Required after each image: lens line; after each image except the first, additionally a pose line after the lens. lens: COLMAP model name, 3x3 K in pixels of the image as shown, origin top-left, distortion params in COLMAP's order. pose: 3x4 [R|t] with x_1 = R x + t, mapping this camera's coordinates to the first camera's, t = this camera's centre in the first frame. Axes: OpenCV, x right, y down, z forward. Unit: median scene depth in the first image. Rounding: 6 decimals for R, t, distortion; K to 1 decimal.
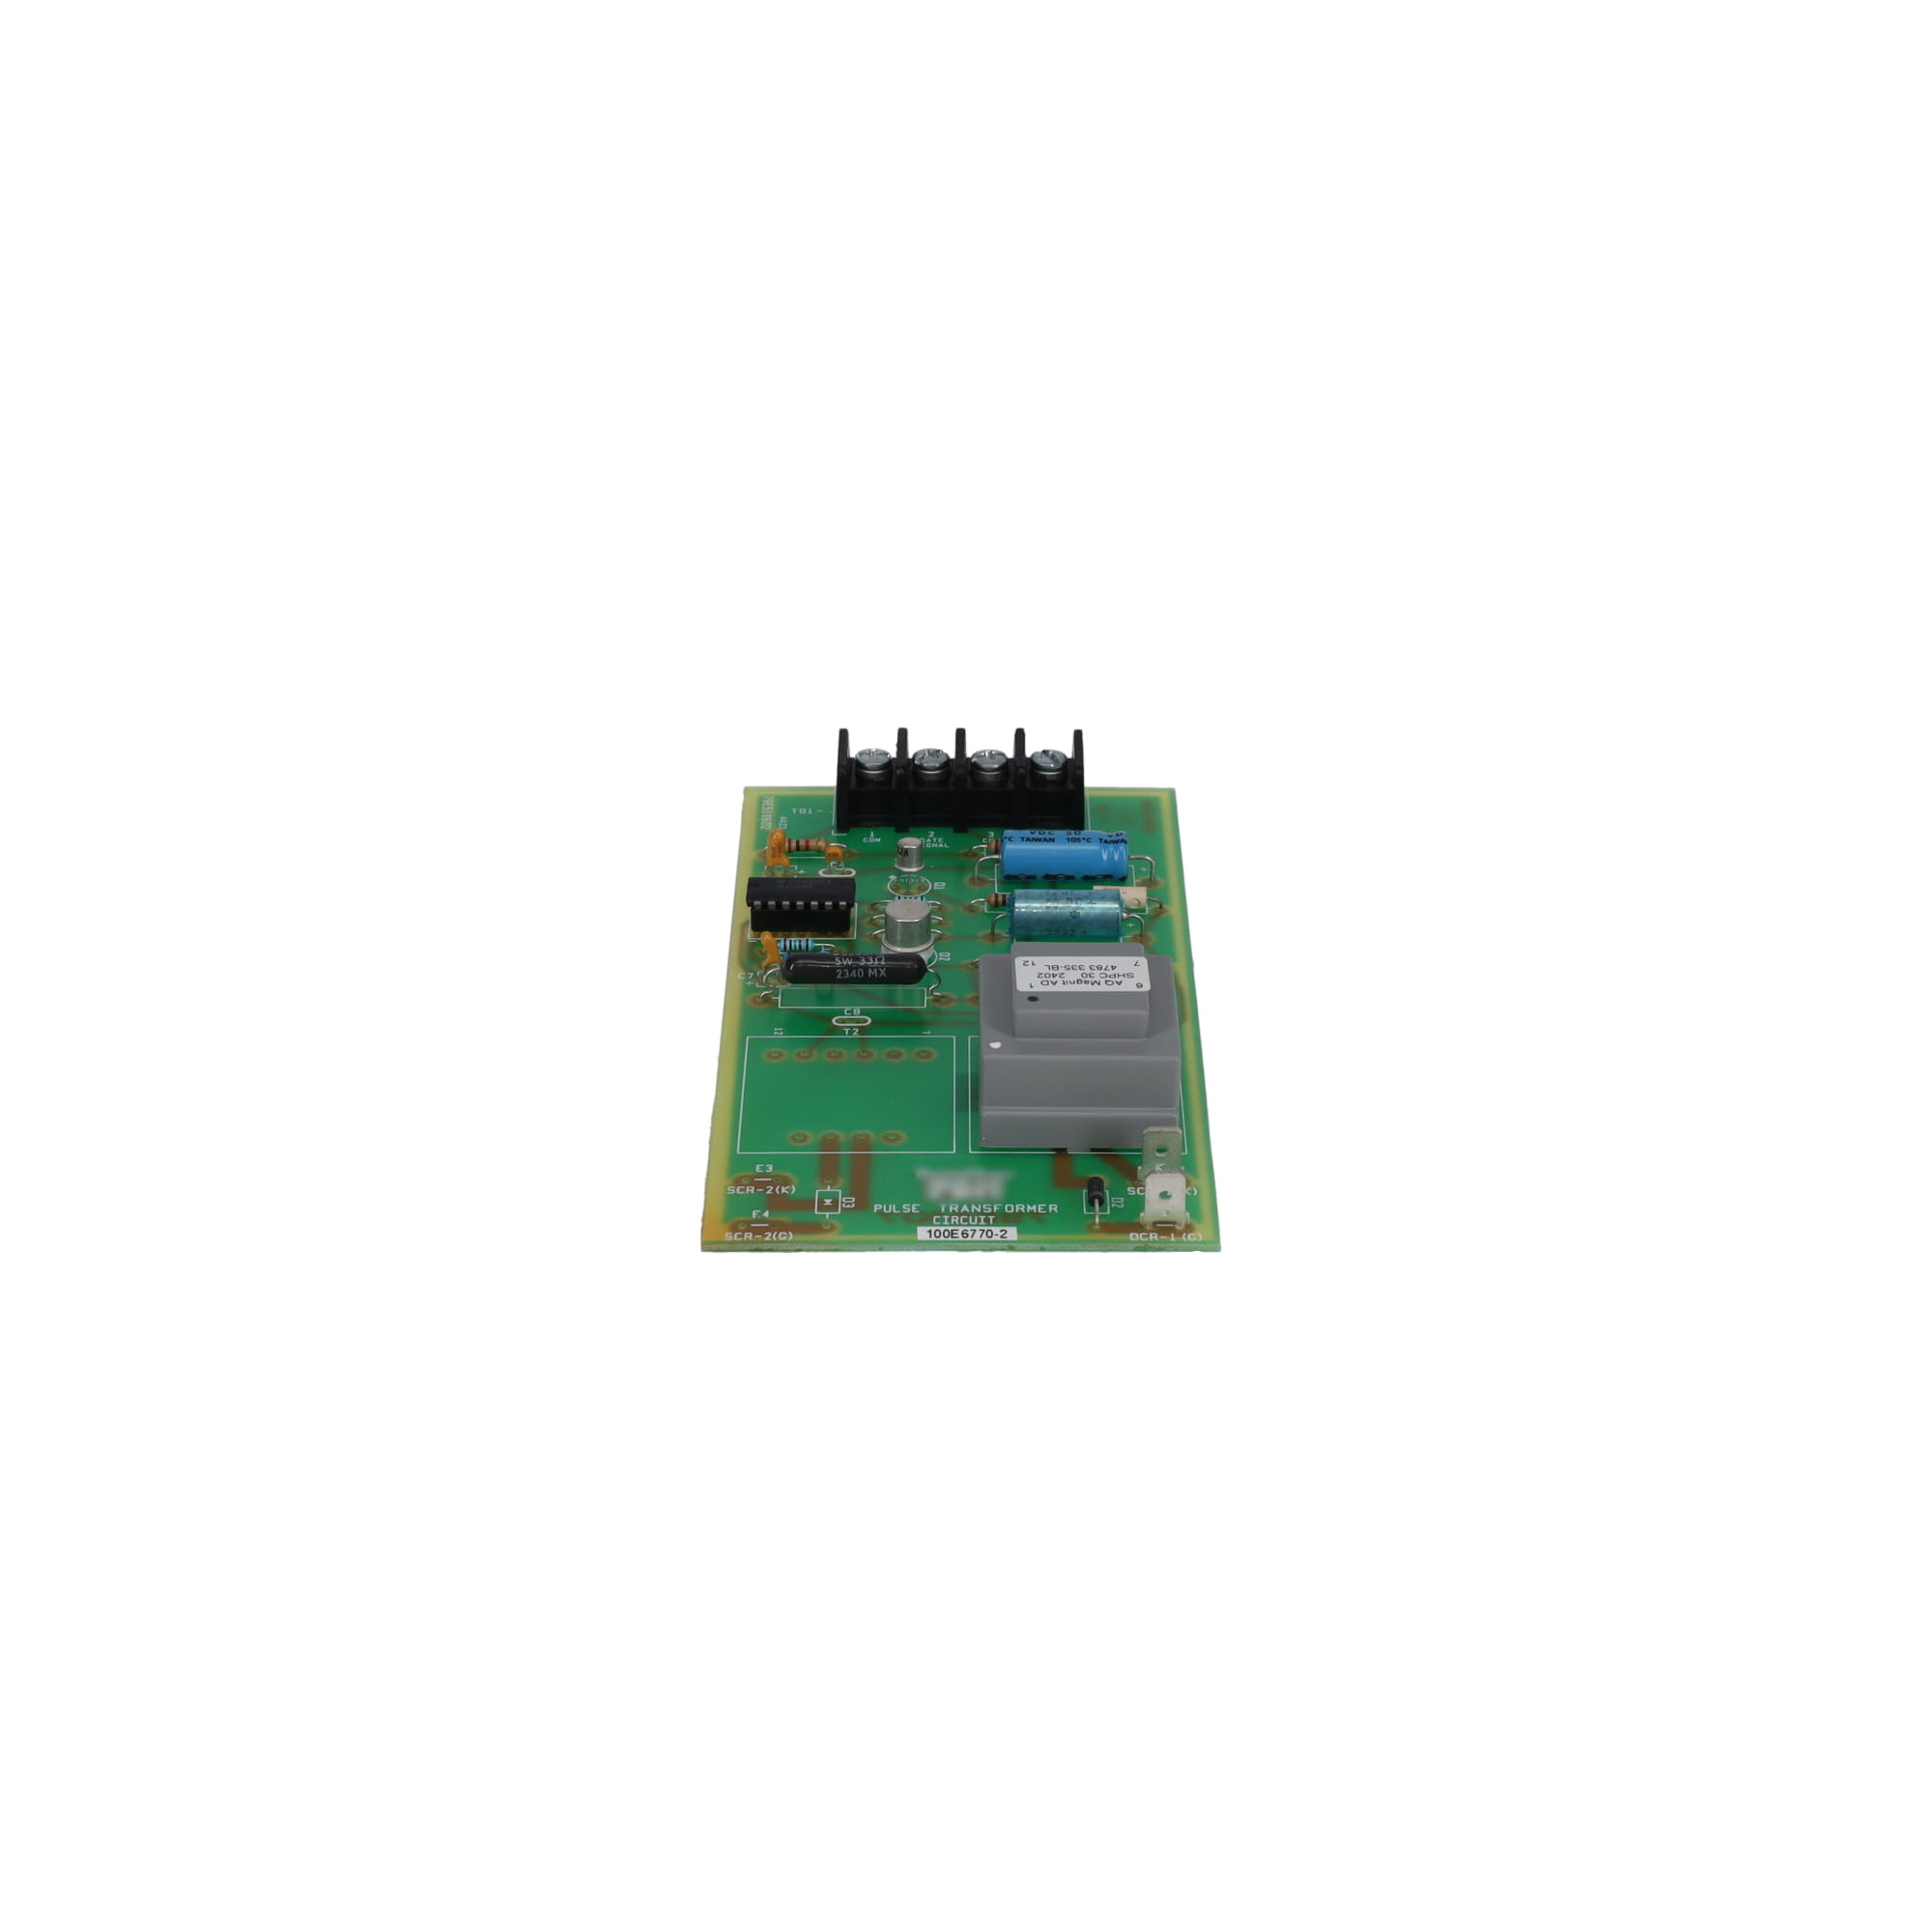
lens RADIAL K [[3954.7, 0, 966.0], [0, 3954.7, 966.0], [0, 0, 1]] dist [0.060440, -0.301443]
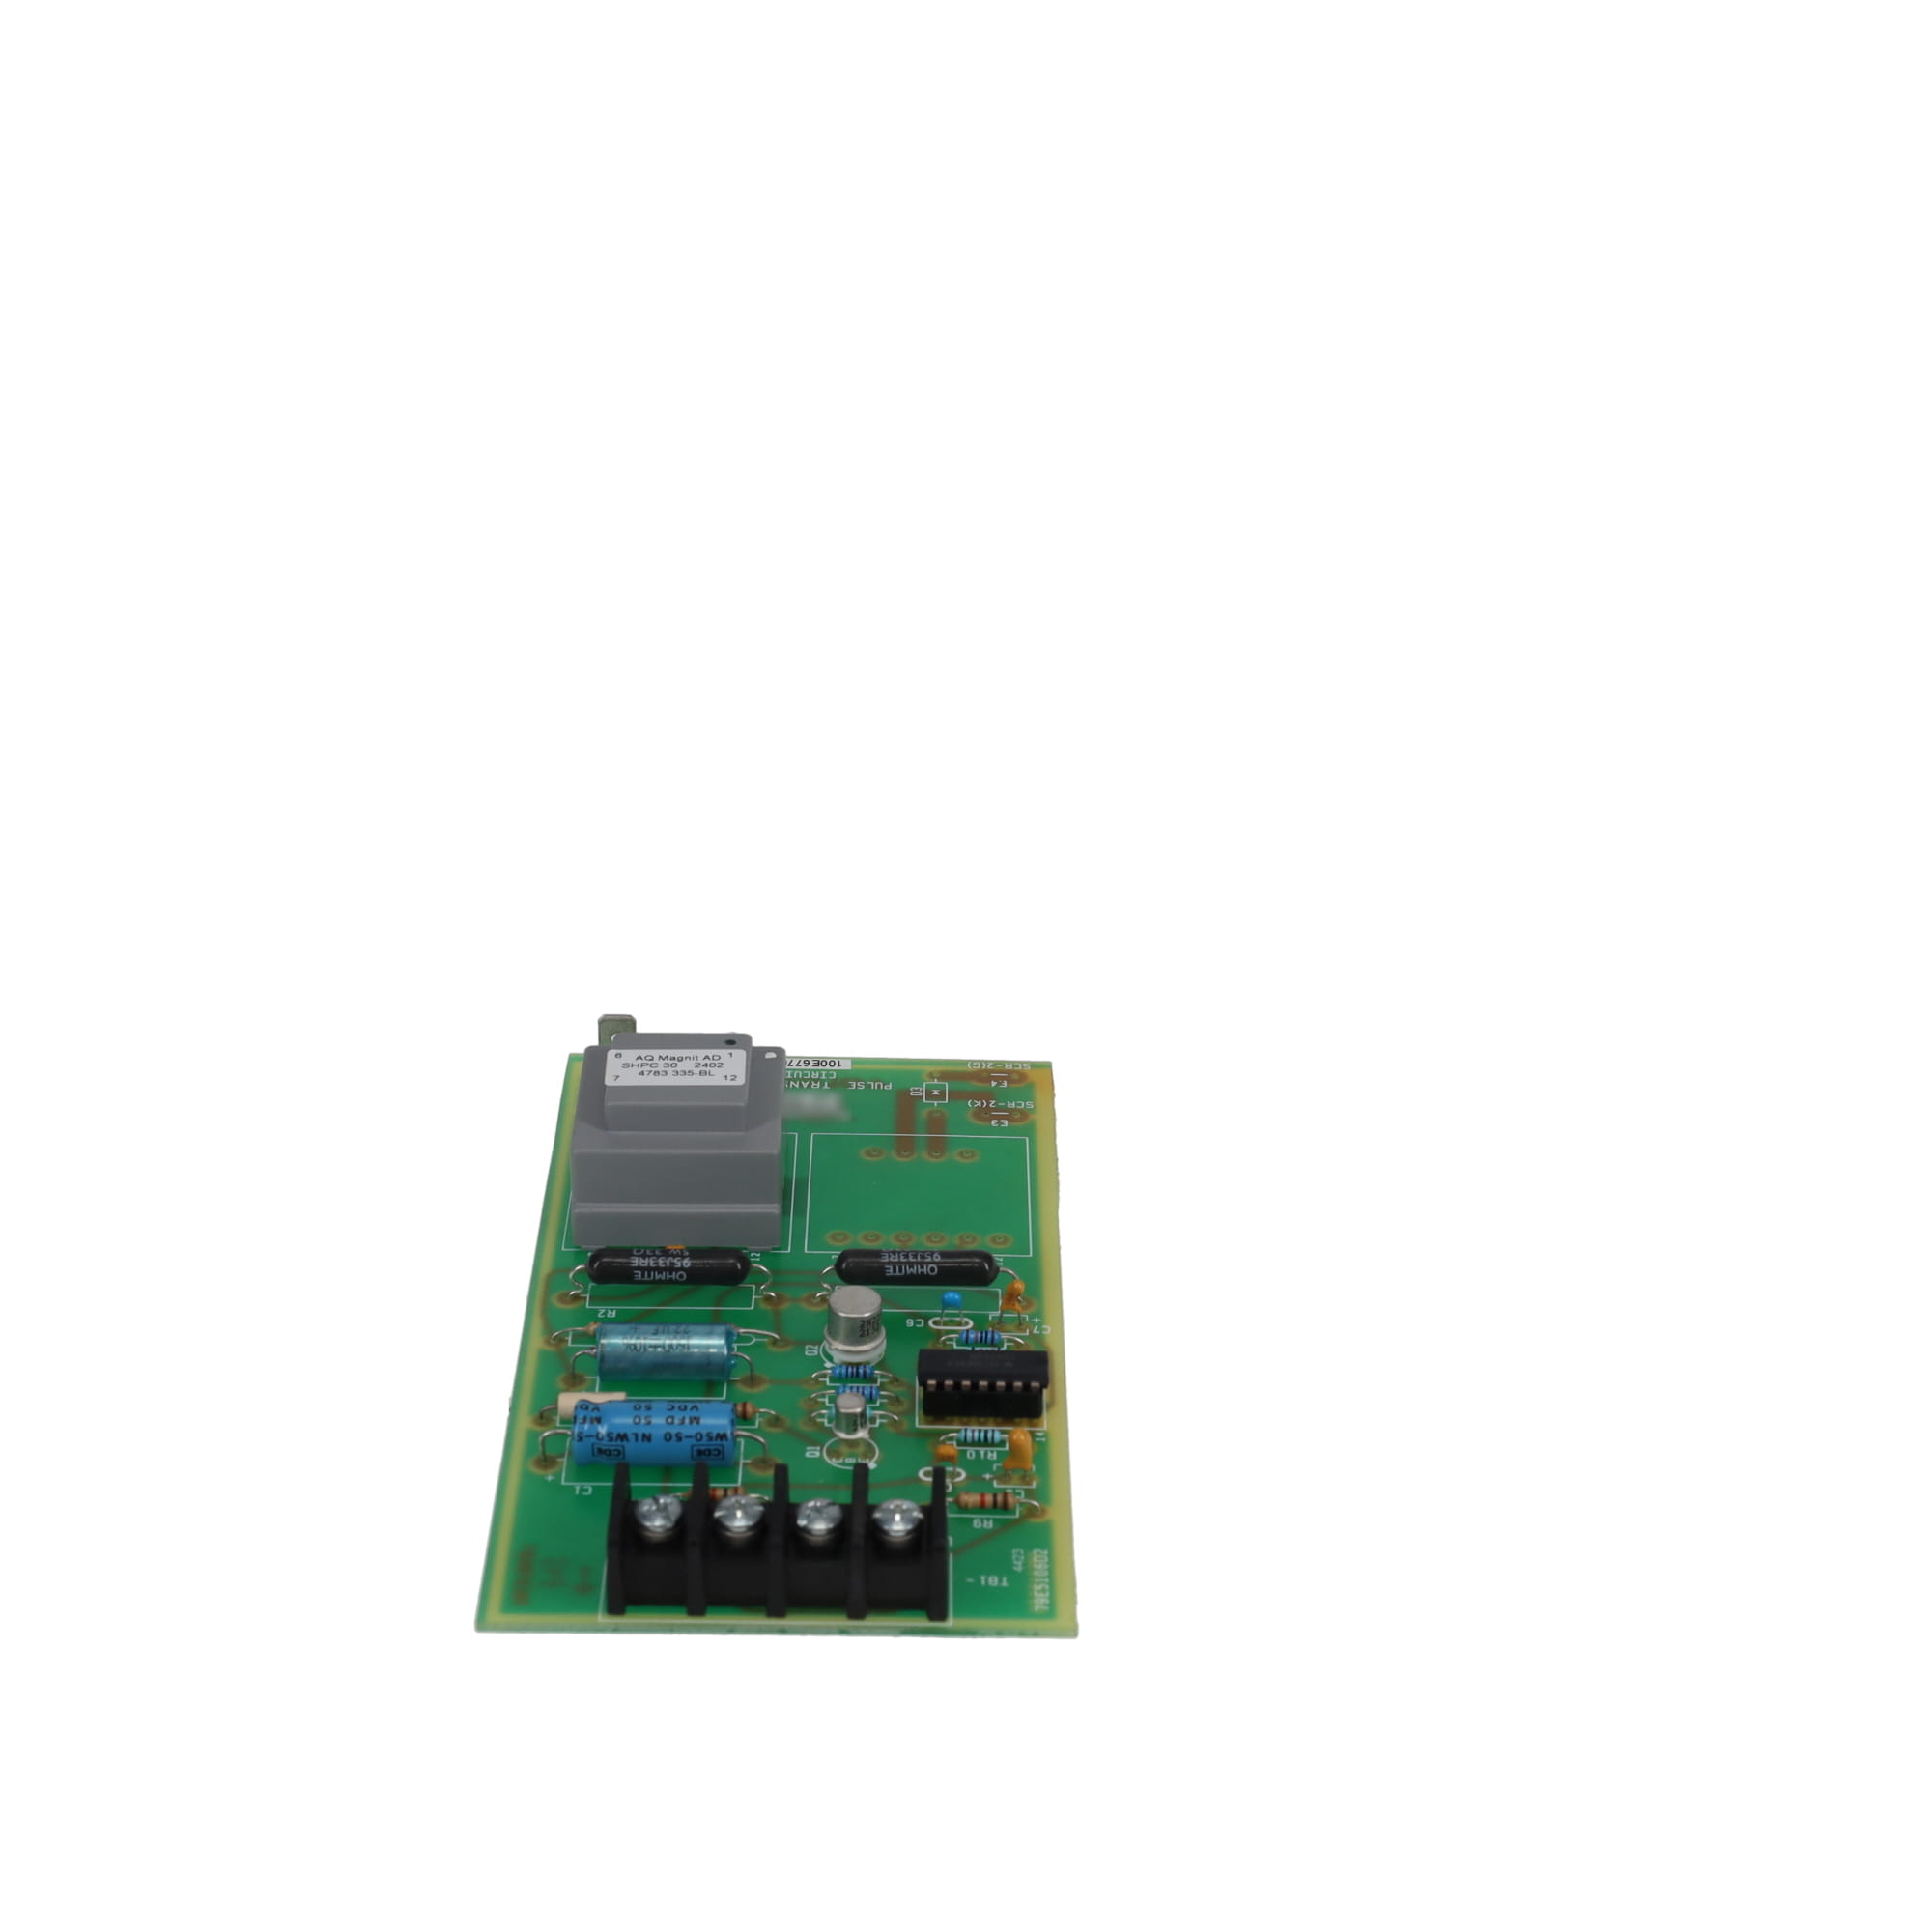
lens RADIAL K [[3954.7, 0, 966.0], [0, 3954.7, 966.0], [0, 0, 1]] dist [0.060440, -0.301443]
pose [[-0.999727, -0.019515, -0.012862, -0.028179], [-0.020816, 0.493104, 0.869721, -0.847456], [-0.010630, 0.869751, -0.493376, 1.454081]]
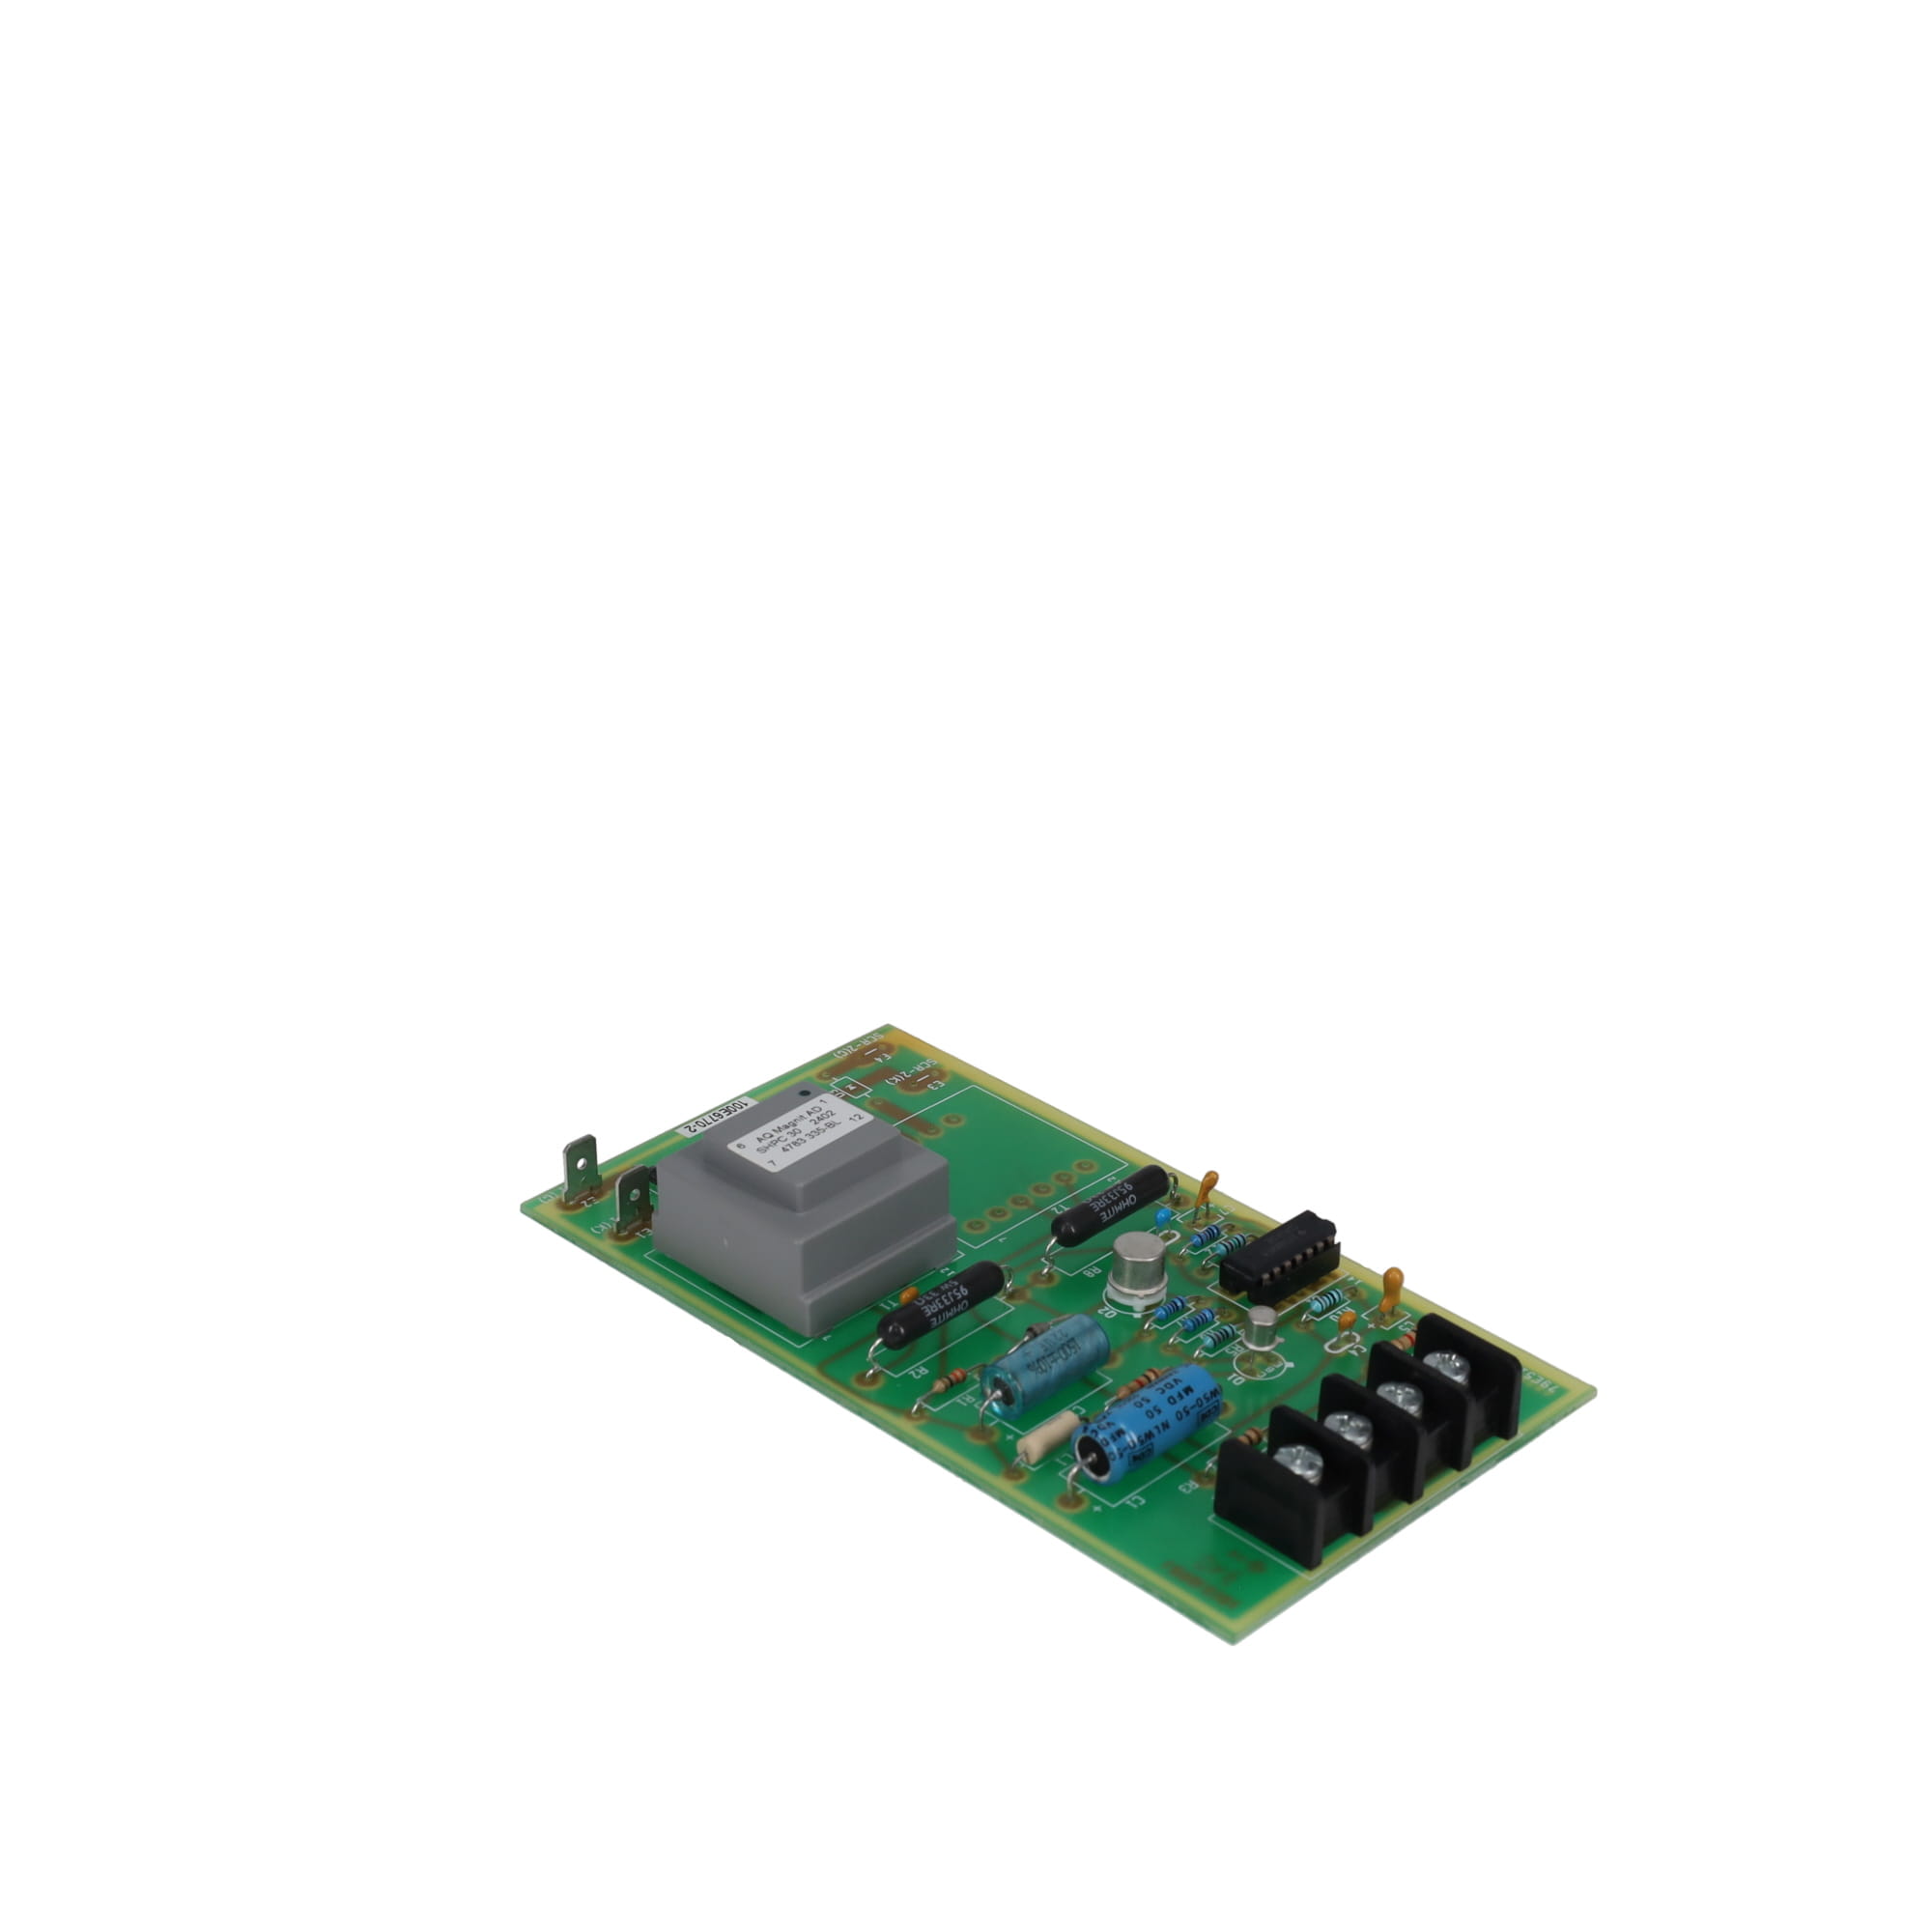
lens RADIAL K [[3954.7, 0, 966.0], [0, 3954.7, 966.0], [0, 0, 1]] dist [0.060440, -0.301443]
pose [[-0.705675, 0.342579, -0.620211, 0.569617], [-0.372090, 0.565742, 0.735856, -0.724222], [0.602969, 0.750050, -0.271760, 1.250755]]
